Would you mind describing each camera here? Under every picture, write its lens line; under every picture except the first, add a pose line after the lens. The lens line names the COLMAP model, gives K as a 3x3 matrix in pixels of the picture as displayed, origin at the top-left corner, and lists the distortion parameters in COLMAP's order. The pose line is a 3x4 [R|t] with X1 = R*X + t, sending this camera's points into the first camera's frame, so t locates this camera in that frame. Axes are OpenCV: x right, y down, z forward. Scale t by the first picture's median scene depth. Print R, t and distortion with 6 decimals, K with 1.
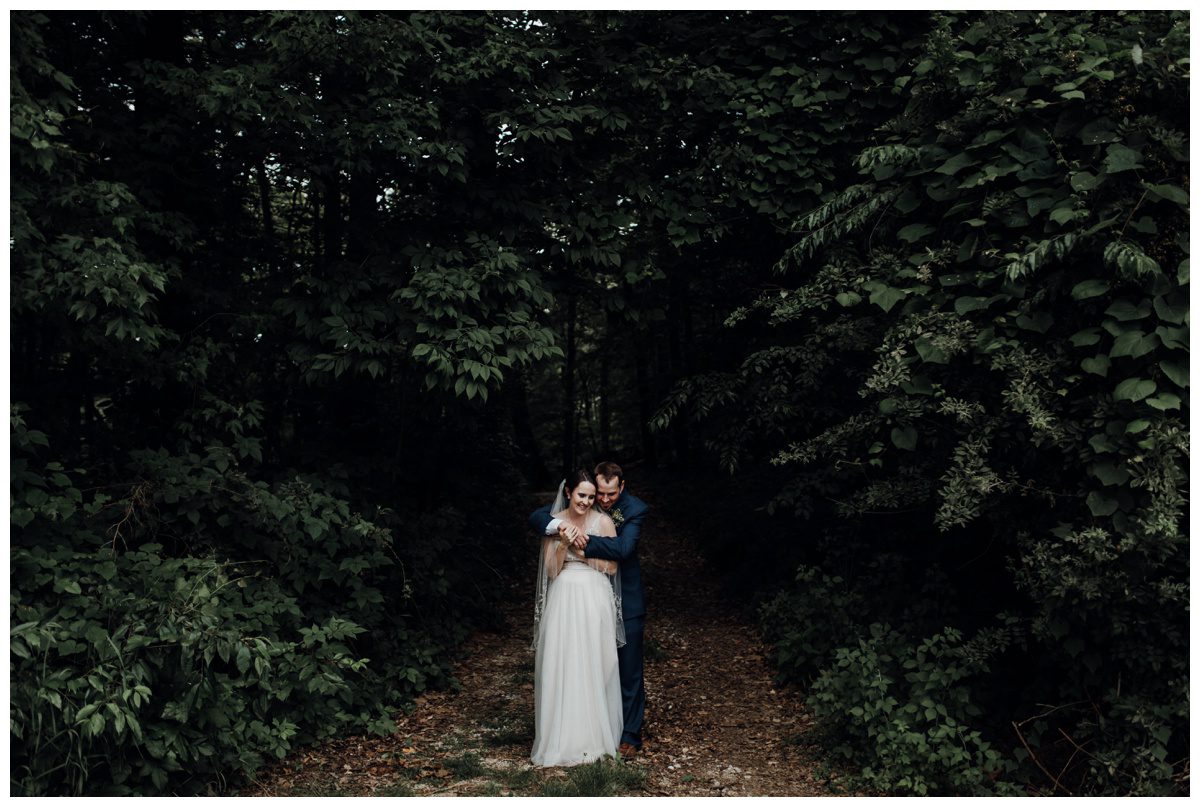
lens RADIAL K [[1222.6, 0, 605.4], [0, 1222.6, 403.3], [0, 0, 1]] dist [0.025062, 0.000000]
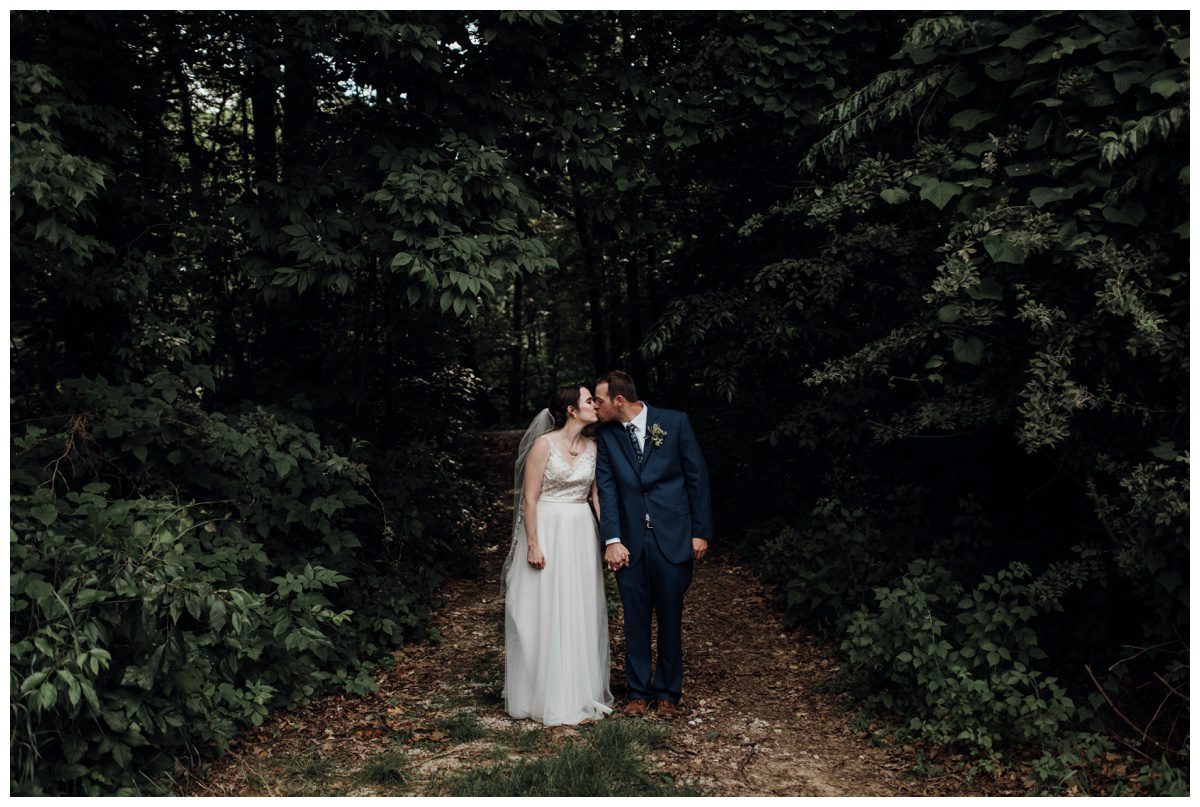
lens RADIAL K [[1222.6, 0, 591.1], [0, 1222.6, 409.8], [0, 0, 1]] dist [0.025062, 0.000000]
pose [[0.998338, -0.011774, 0.056414, -0.069615], [0.008905, 0.998667, 0.050844, 0.021569], [-0.056938, -0.050257, 0.997112, 0.120374]]
